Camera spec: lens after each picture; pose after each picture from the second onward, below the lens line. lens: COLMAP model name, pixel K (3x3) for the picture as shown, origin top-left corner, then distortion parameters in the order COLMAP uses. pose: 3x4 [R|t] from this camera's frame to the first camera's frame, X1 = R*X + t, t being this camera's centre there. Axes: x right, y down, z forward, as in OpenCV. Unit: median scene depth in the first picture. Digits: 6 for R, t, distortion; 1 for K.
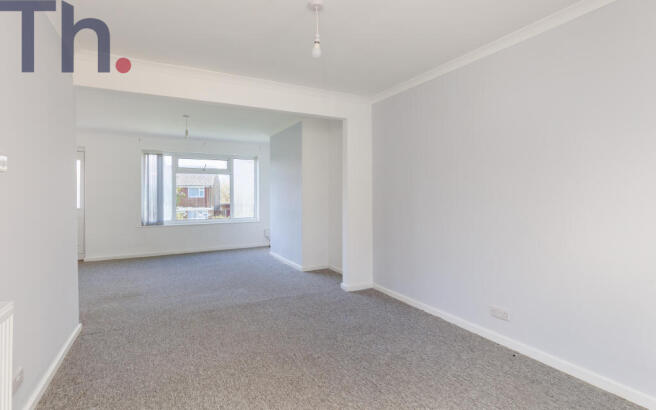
lens RADIAL K [[316.1, 0, 326.8], [0, 316.1, 192.4], [0, 0, 1]] dist [-0.001108, -0.000440]
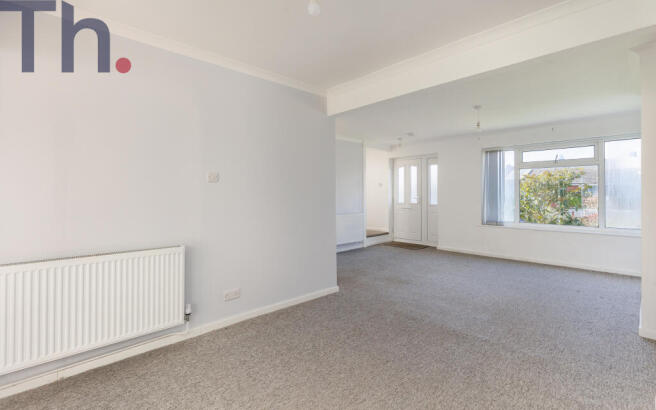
lens RADIAL K [[307.3, 0, 331.5], [0, 307.3, 196.3], [0, 0, 1]] dist [0.001358, -0.000007]
pose [[0.262893, 0.009807, -0.964775, 0.449939], [0.007972, 0.999892, 0.012336, 0.001014], [0.964792, -0.010935, 0.262787, 0.542380]]
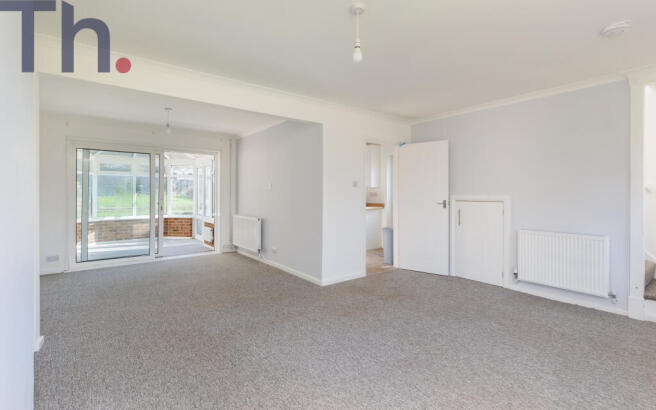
lens RADIAL K [[307.3, 0, 331.5], [0, 307.3, 196.3], [0, 0, 1]] dist [0.001358, -0.000007]
pose [[-0.987681, 0.004970, -0.156400, -0.534164], [0.004676, 0.999987, 0.002245, 0.012743], [0.156410, 0.001486, -0.987691, 2.137591]]
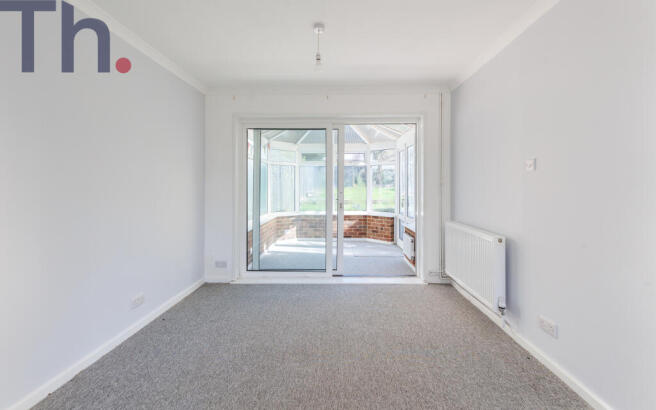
lens RADIAL K [[309.4, 0, 330.0], [0, 309.4, 183.3], [0, 0, 1]] dist [0.001341, -0.000048]
pose [[-0.864954, 0.009520, 0.501760, -0.421538], [0.000845, 0.999846, -0.017513, 0.011213], [-0.501850, -0.014724, -0.864829, 1.282814]]
